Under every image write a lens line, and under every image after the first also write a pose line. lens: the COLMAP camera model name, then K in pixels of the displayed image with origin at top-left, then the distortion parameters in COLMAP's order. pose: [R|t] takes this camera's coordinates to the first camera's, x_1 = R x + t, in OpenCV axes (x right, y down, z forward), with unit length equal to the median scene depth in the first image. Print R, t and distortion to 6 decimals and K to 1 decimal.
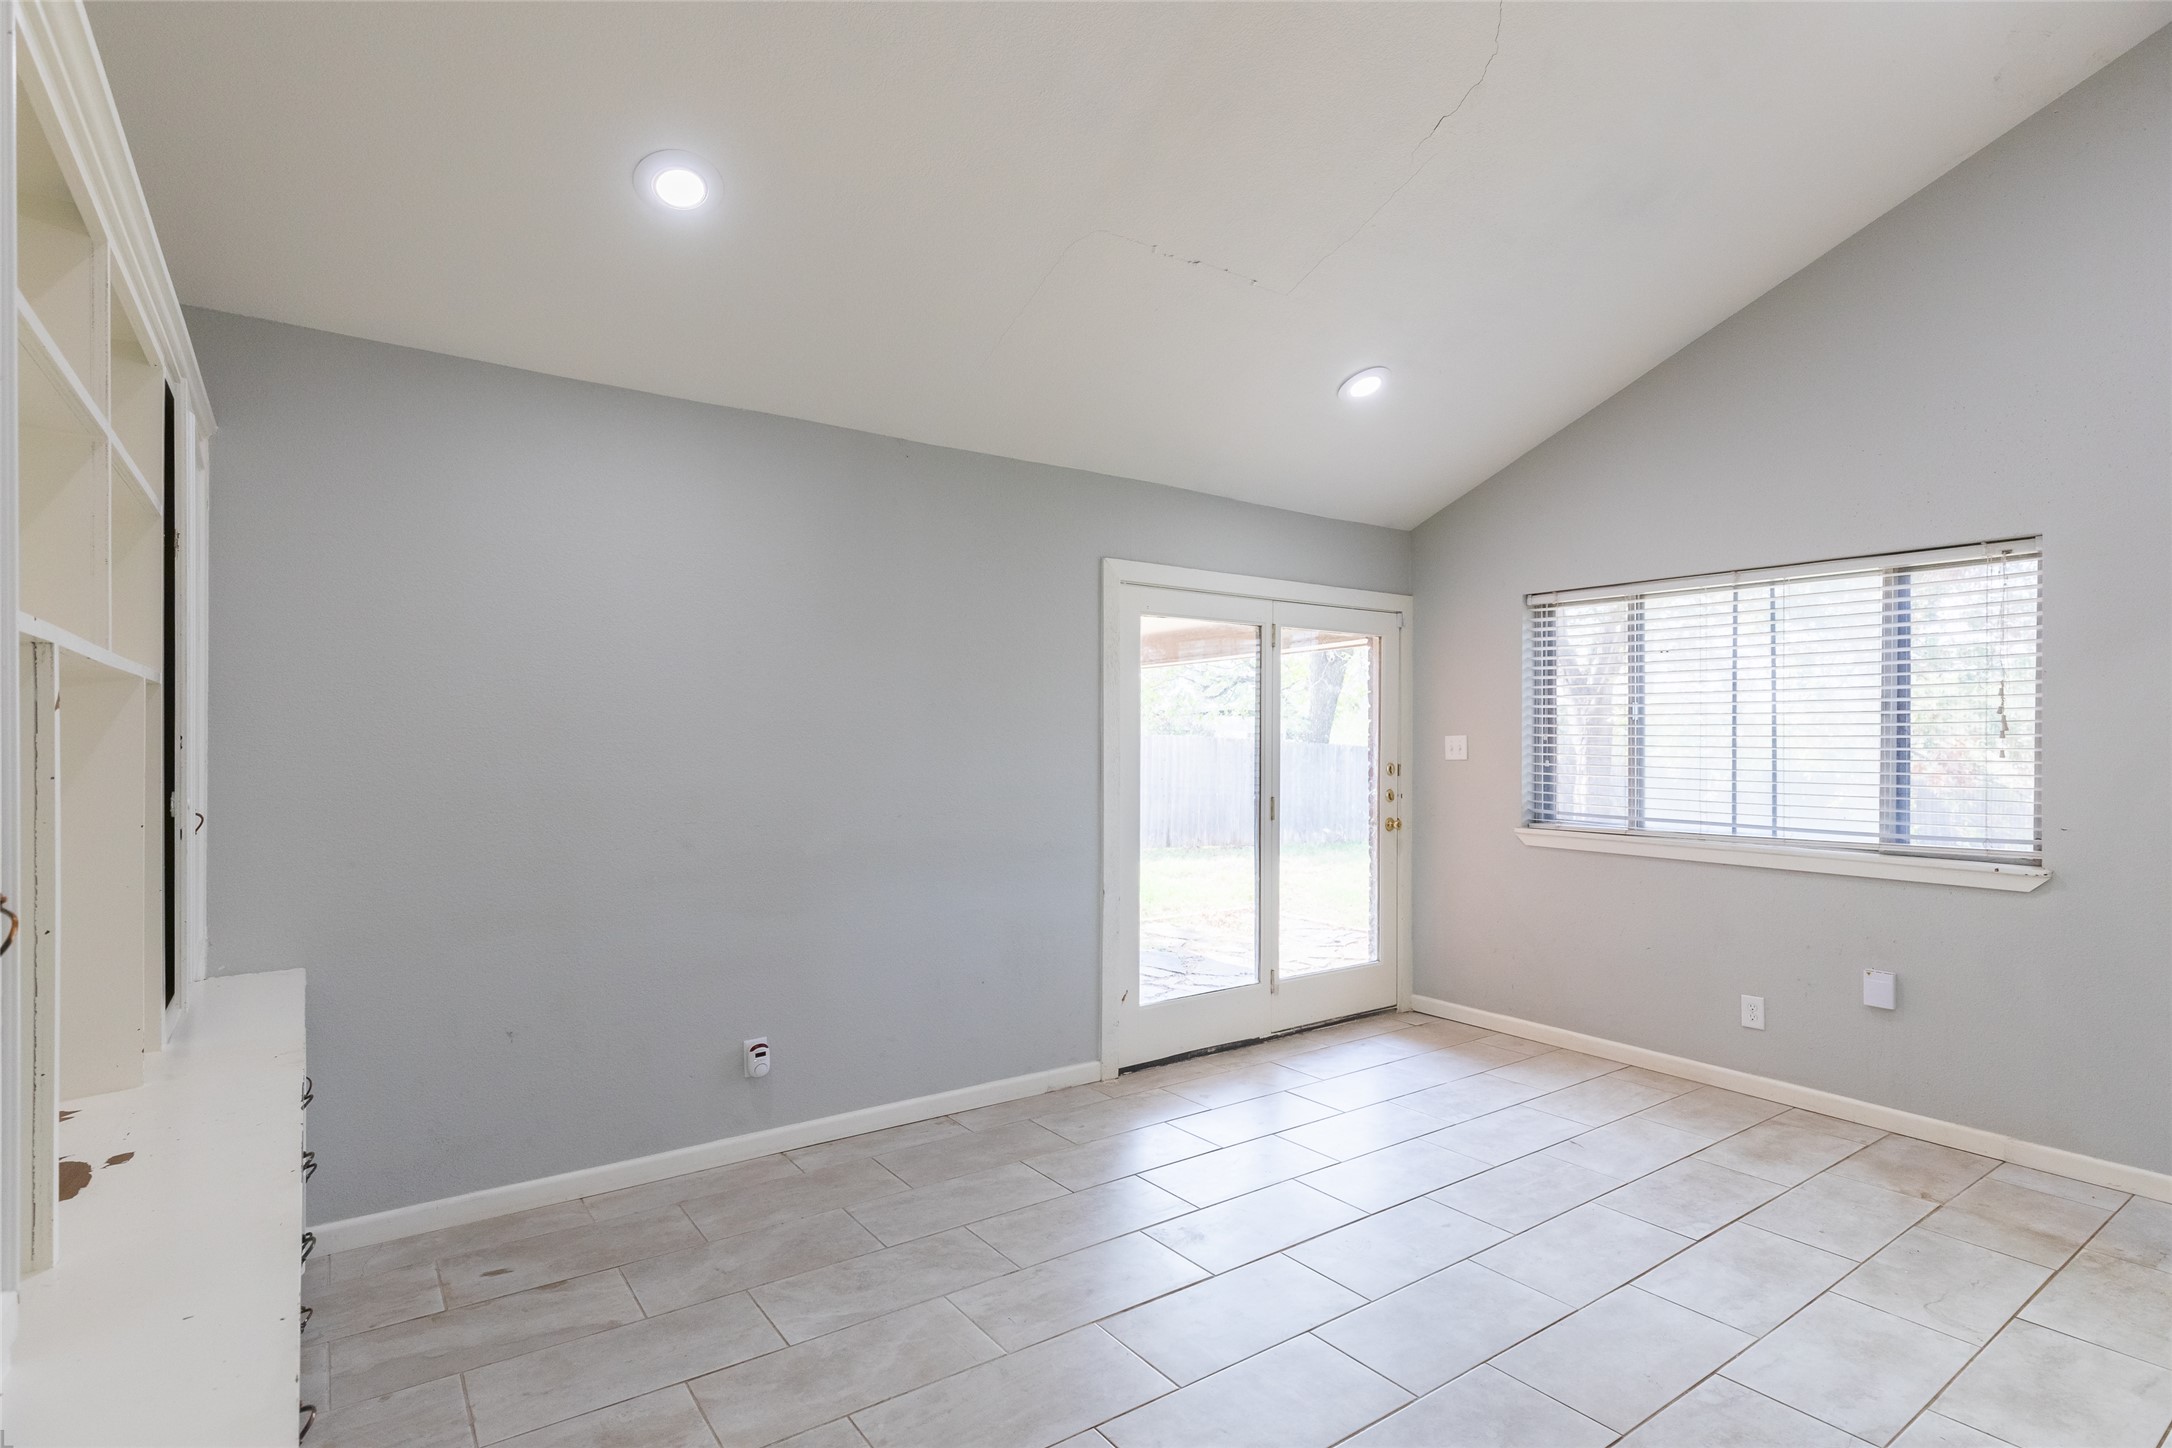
lens RADIAL K [[1045.9, 0, 1091.4], [0, 1045.9, 742.8], [0, 0, 1]] dist [0.000043, 0.001356]
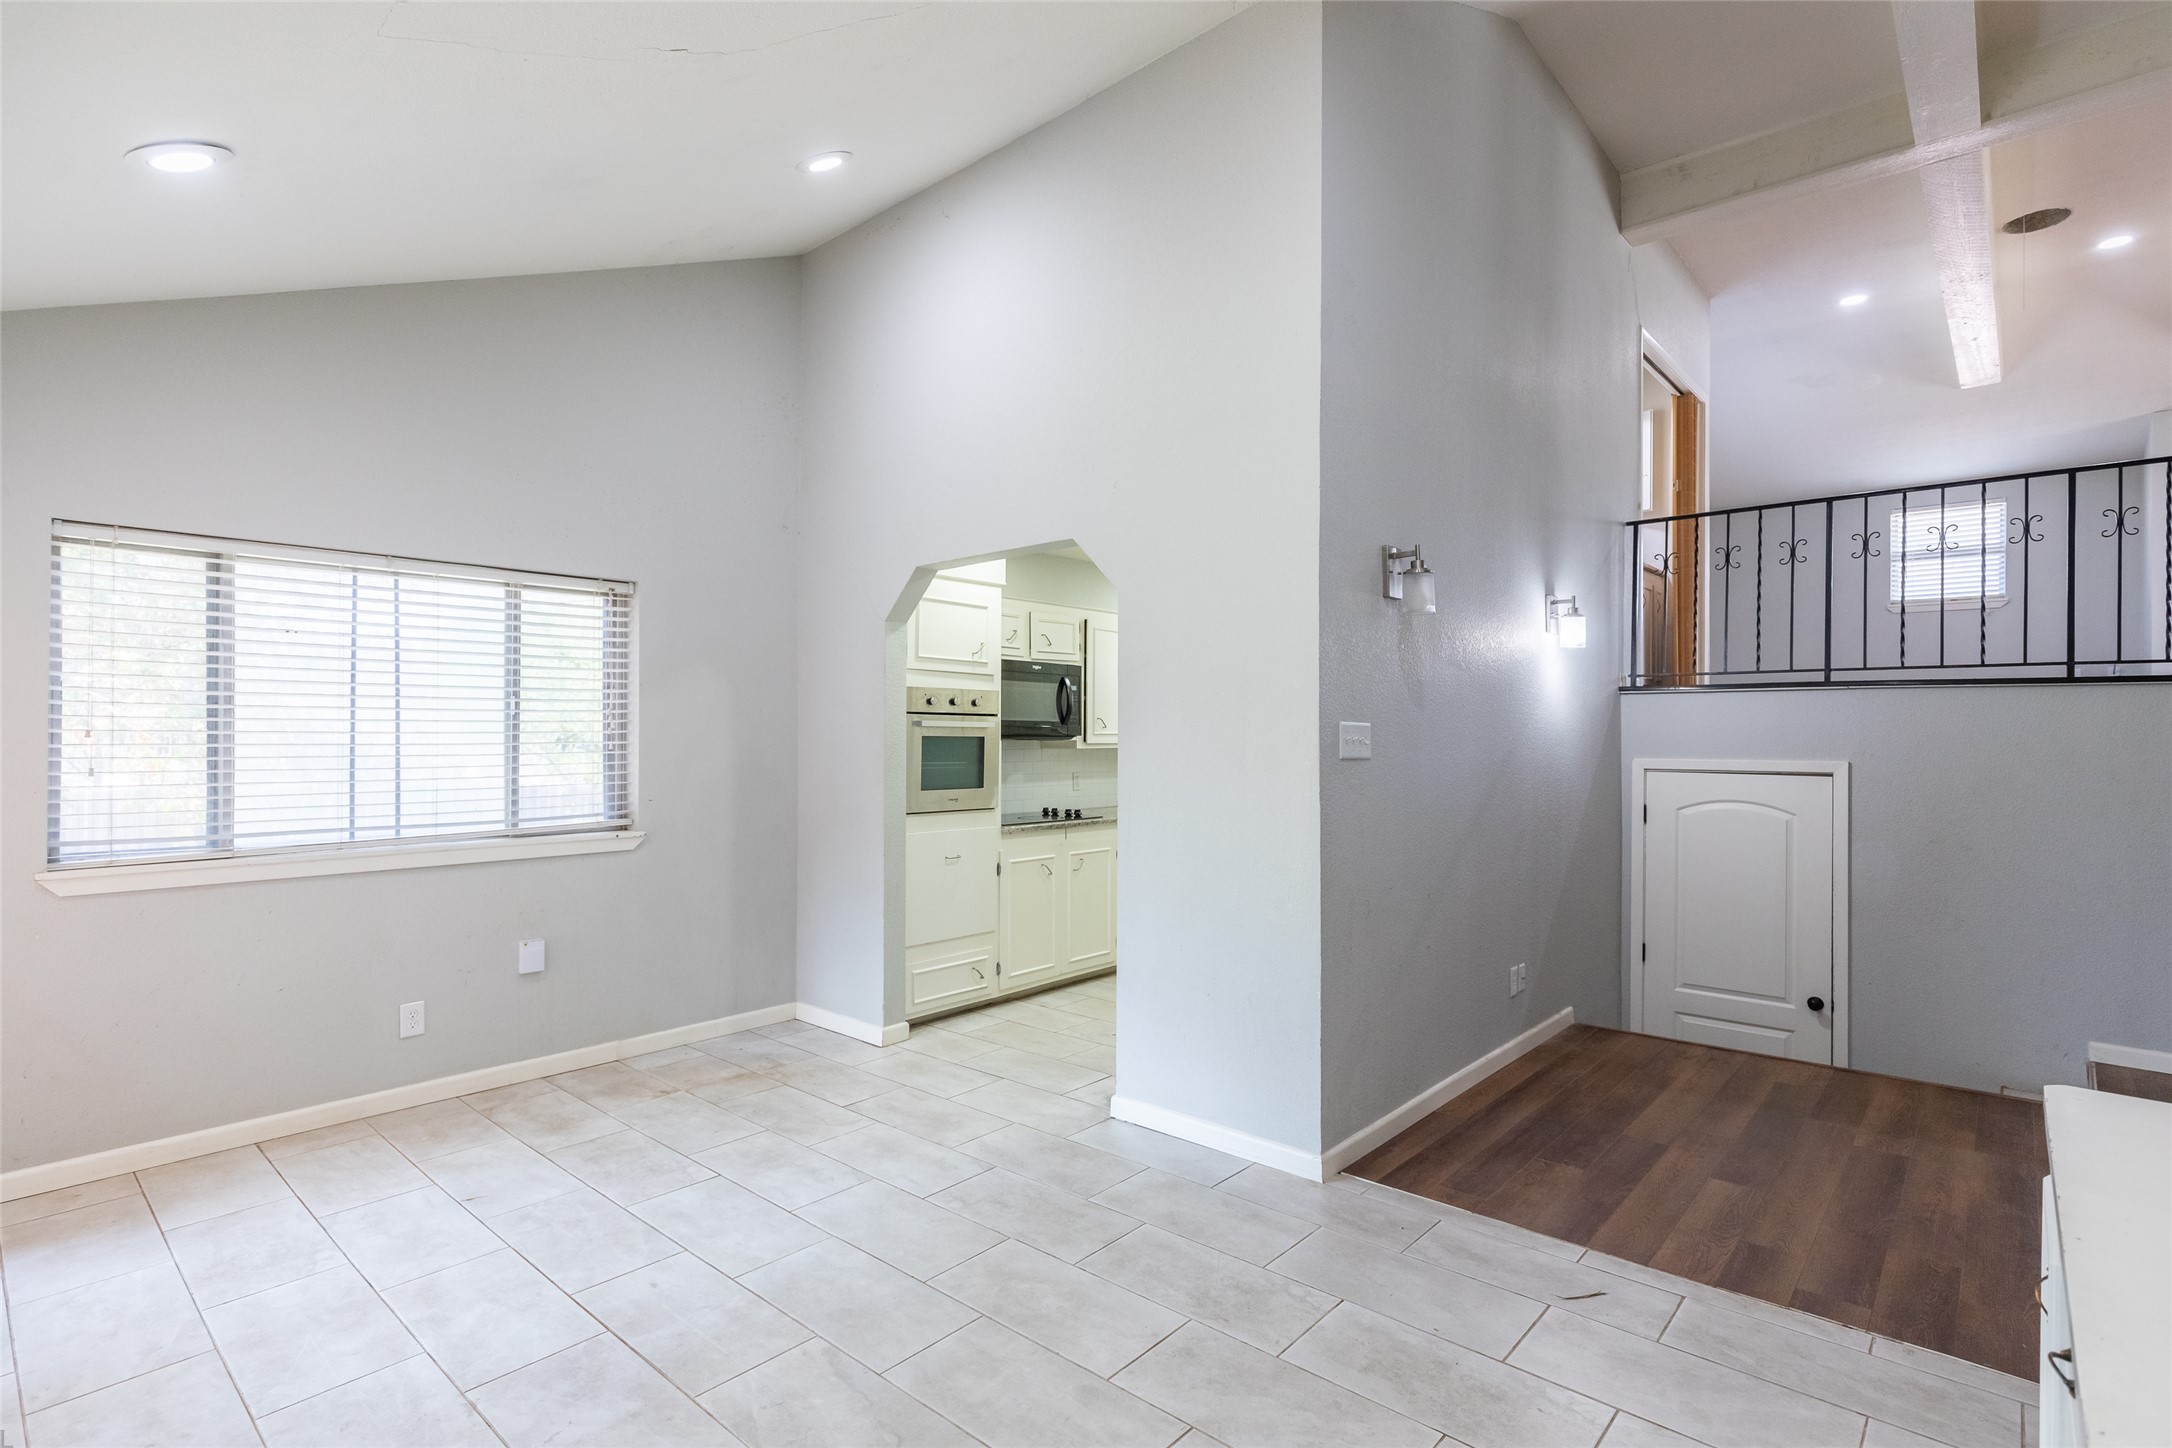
lens RADIAL K [[1045.9, 0, 1076.4], [0, 1045.9, 731.0], [0, 0, 1]] dist [0.000043, 0.001356]
pose [[-0.209760, 0.002005, 0.977751, -0.473155], [0.003032, 0.999994, -0.001400, -0.004875], [-0.977748, 0.002671, -0.209765, 0.654046]]
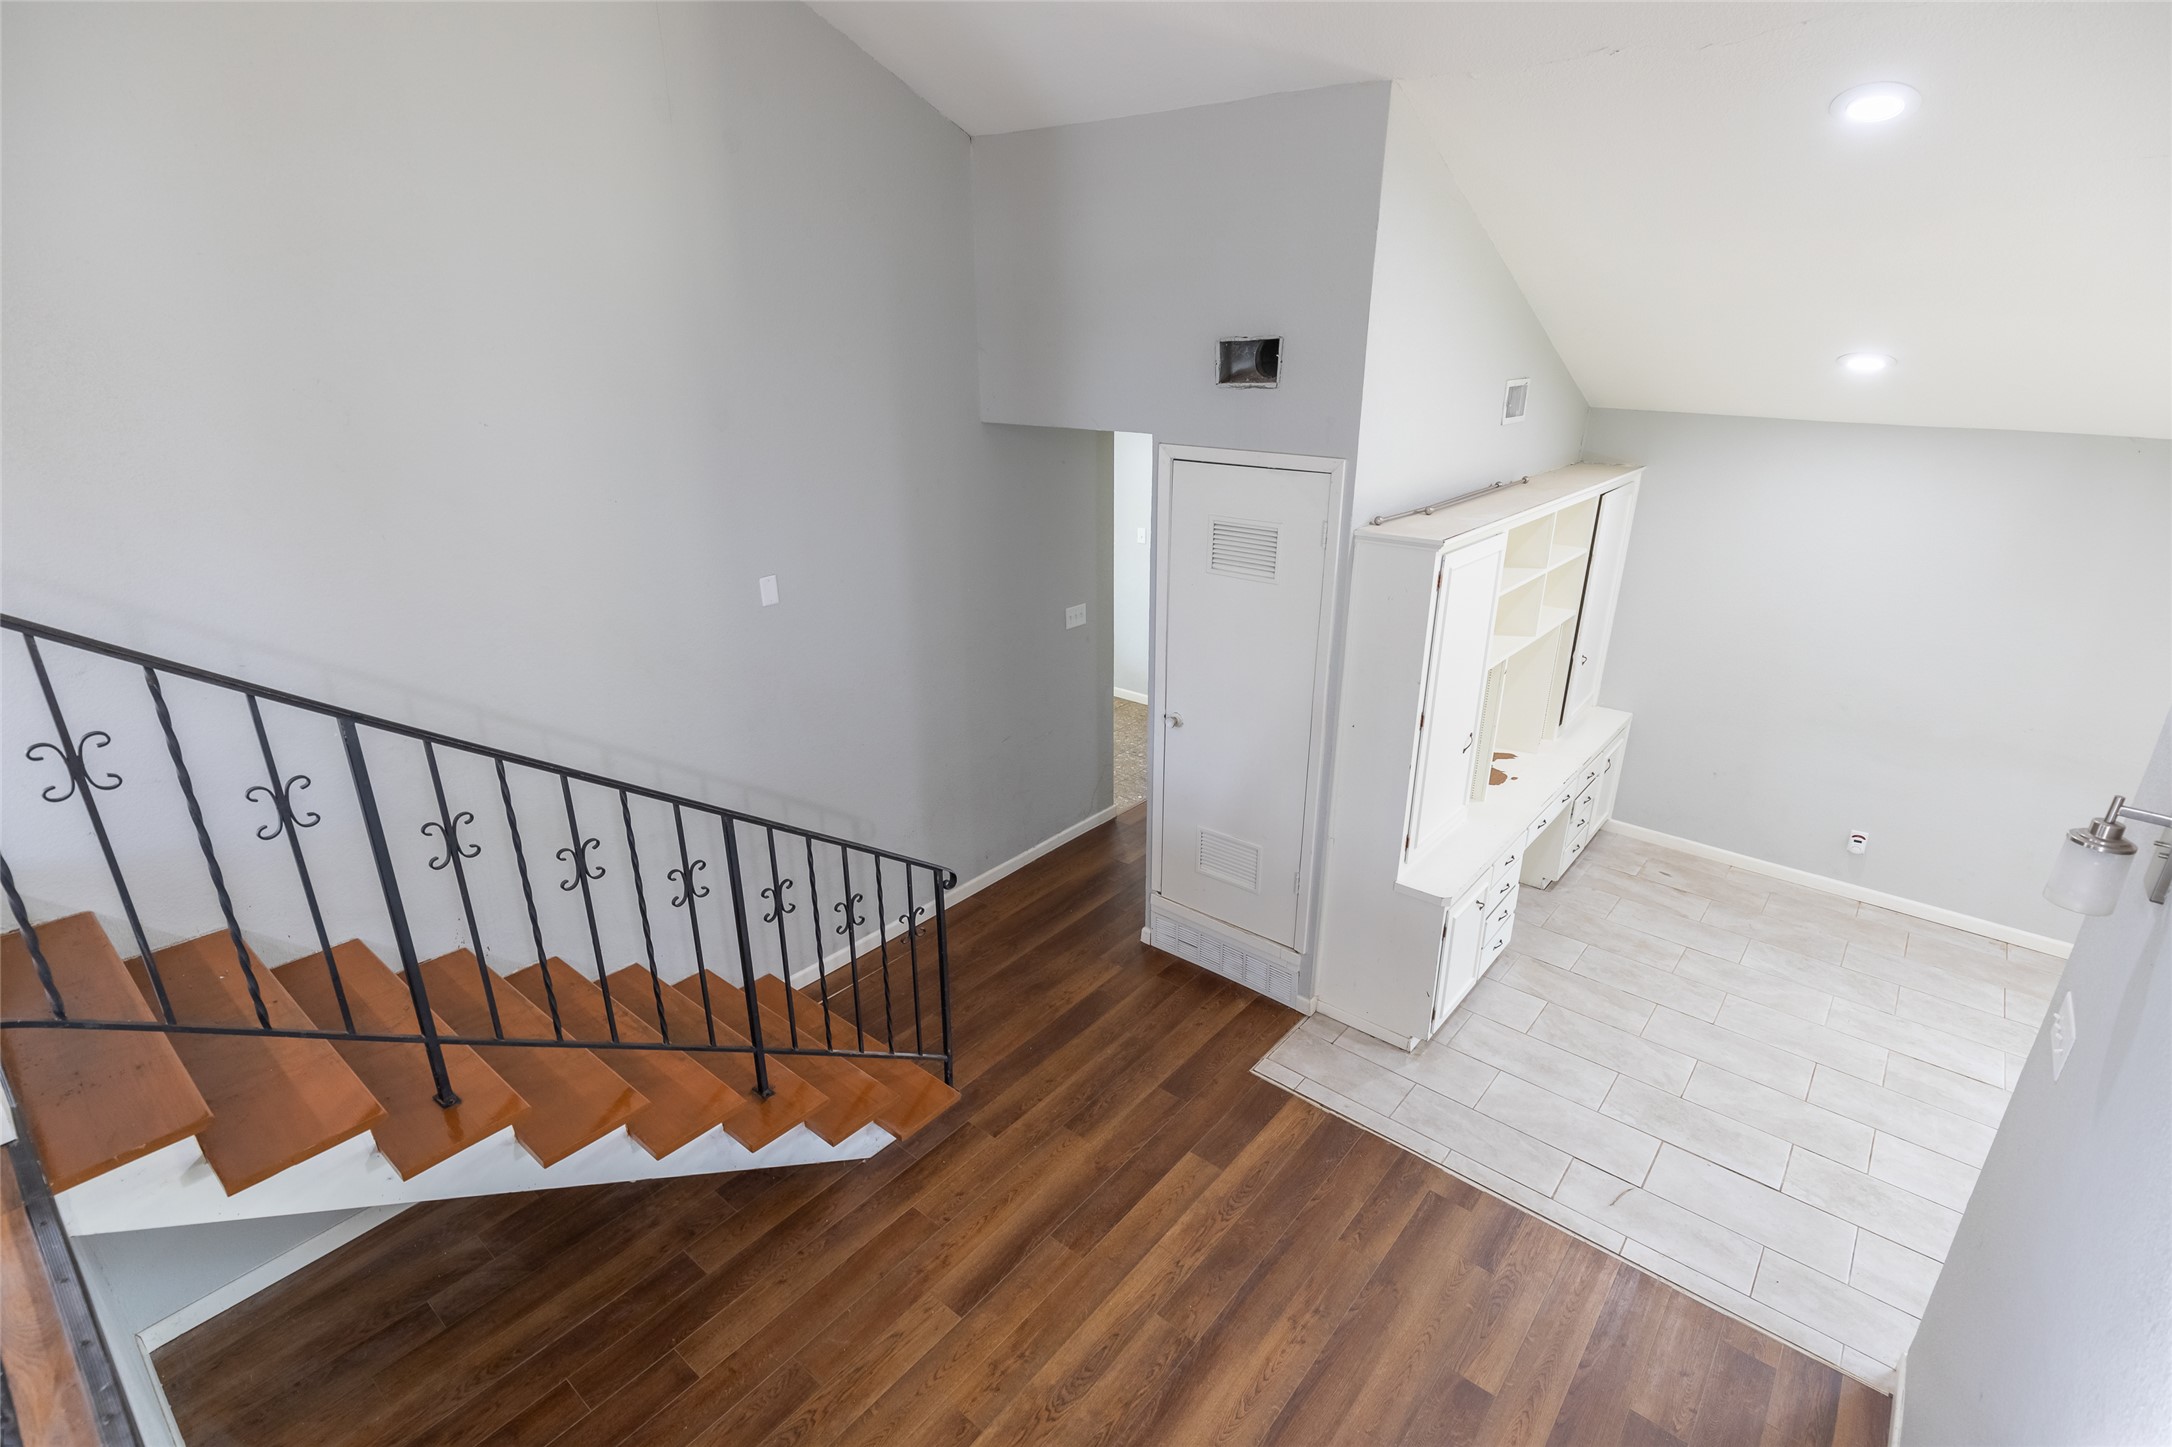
lens RADIAL K [[988.9, 0, 1096.9], [0, 988.9, 718.4], [0, 0, 1]] dist [0.009193, -0.002836]
pose [[0.231508, 0.333396, -0.913921, 0.696290], [0.002155, 0.939264, 0.343187, -0.382557], [0.972831, -0.081420, 0.216728, -0.439507]]
